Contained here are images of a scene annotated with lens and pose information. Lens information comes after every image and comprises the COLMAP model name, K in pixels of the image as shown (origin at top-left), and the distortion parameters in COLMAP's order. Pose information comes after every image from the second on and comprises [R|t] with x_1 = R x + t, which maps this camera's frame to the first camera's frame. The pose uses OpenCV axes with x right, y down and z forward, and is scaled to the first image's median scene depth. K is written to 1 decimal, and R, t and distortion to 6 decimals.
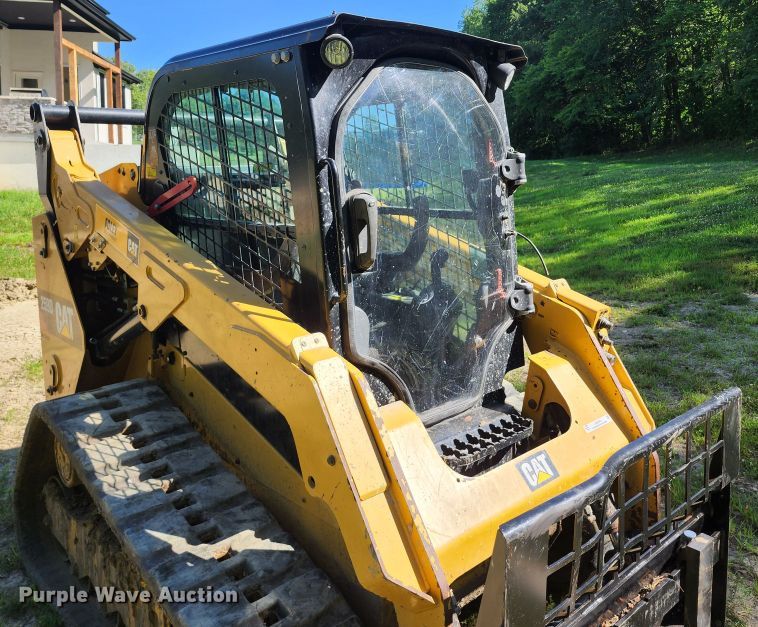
lens RADIAL K [[681.2, 0, 432.0], [0, 681.2, 235.6], [0, 0, 1]] dist [0.087392, -0.117647]
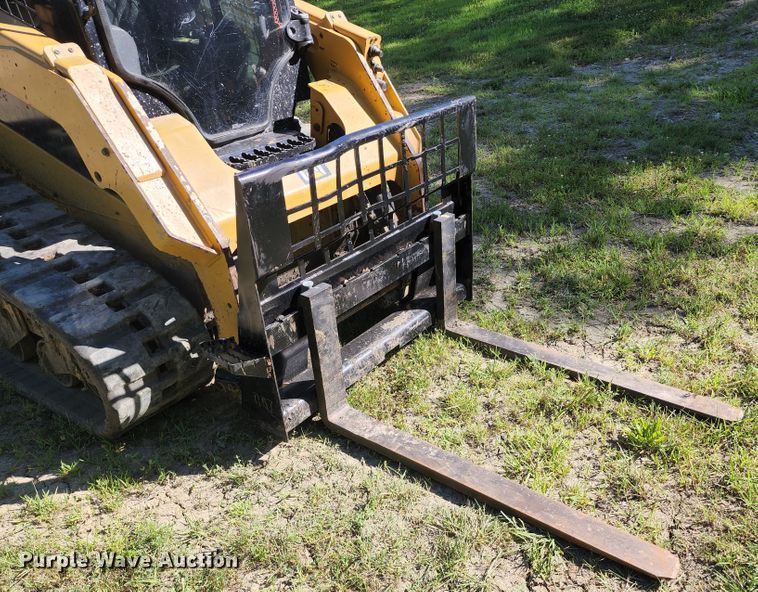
lens RADIAL K [[631.1, 0, 470.4], [0, 631.1, 342.9], [0, 0, 1]] dist [0.076753, -0.078394]
pose [[0.973881, -0.122090, 0.191443, 0.138602], [0.027492, 0.900339, 0.434321, 0.103904], [-0.225390, -0.417713, 0.880179, -0.162615]]
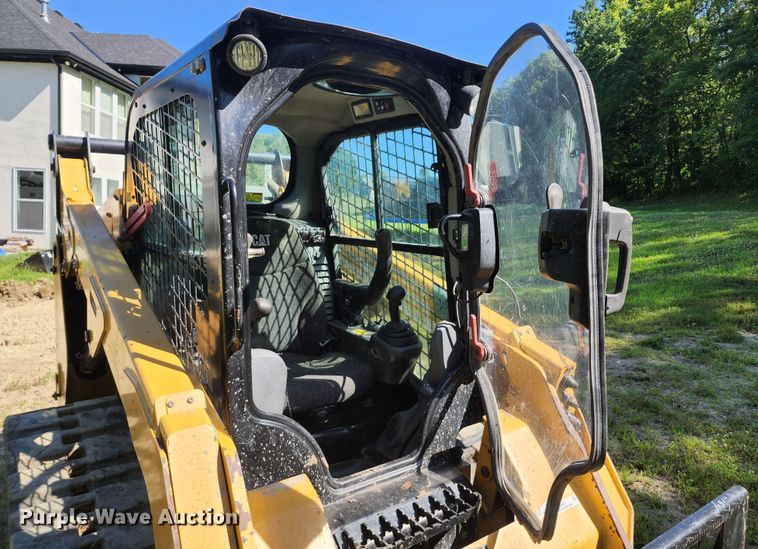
lens RADIAL K [[526.9, 0, 391.4], [0, 526.9, 246.0], [0, 0, 1]] dist [0.086030, -0.084743]
pose [[0.988808, 0.038190, -0.144223, 0.107909], [-0.042285, 0.998782, -0.025433, -0.016388], [0.143076, 0.031247, 0.989218, 0.283830]]
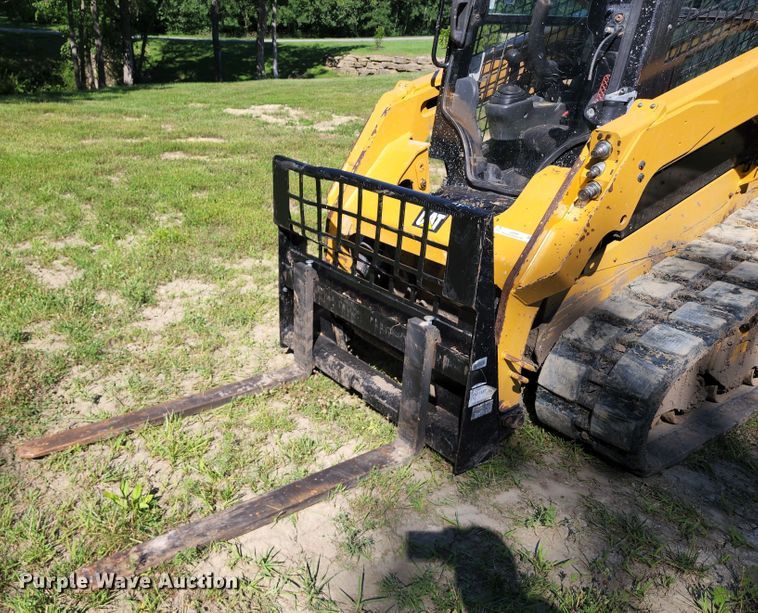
lens RADIAL K [[626.0, 0, 282.7], [0, 626.0, 349.7], [0, 0, 1]] dist [0.054584, -0.054120]
pose [[-0.228789, 0.439453, -0.868641, 1.092687], [-0.105421, 0.875876, 0.470880, 0.015981], [0.967751, 0.199305, -0.154063, 0.763821]]
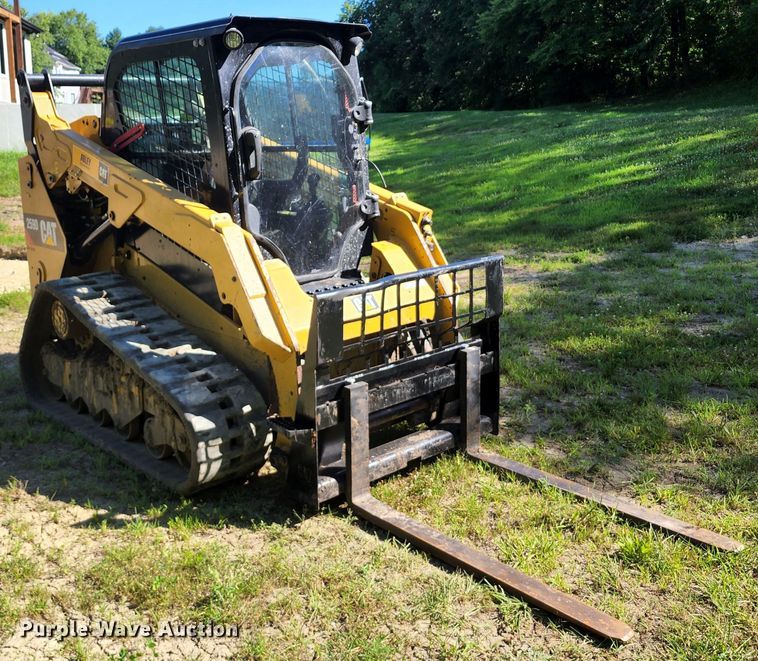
lens RADIAL K [[836.1, 0, 318.6], [0, 836.1, 273.2], [0, 0, 1]] dist [0.141690, -0.316273]
pose [[0.996681, -0.007638, -0.081051, 0.162018], [0.013666, 0.997158, 0.074082, 0.099737], [0.080255, -0.074944, 0.993953, -0.740488]]
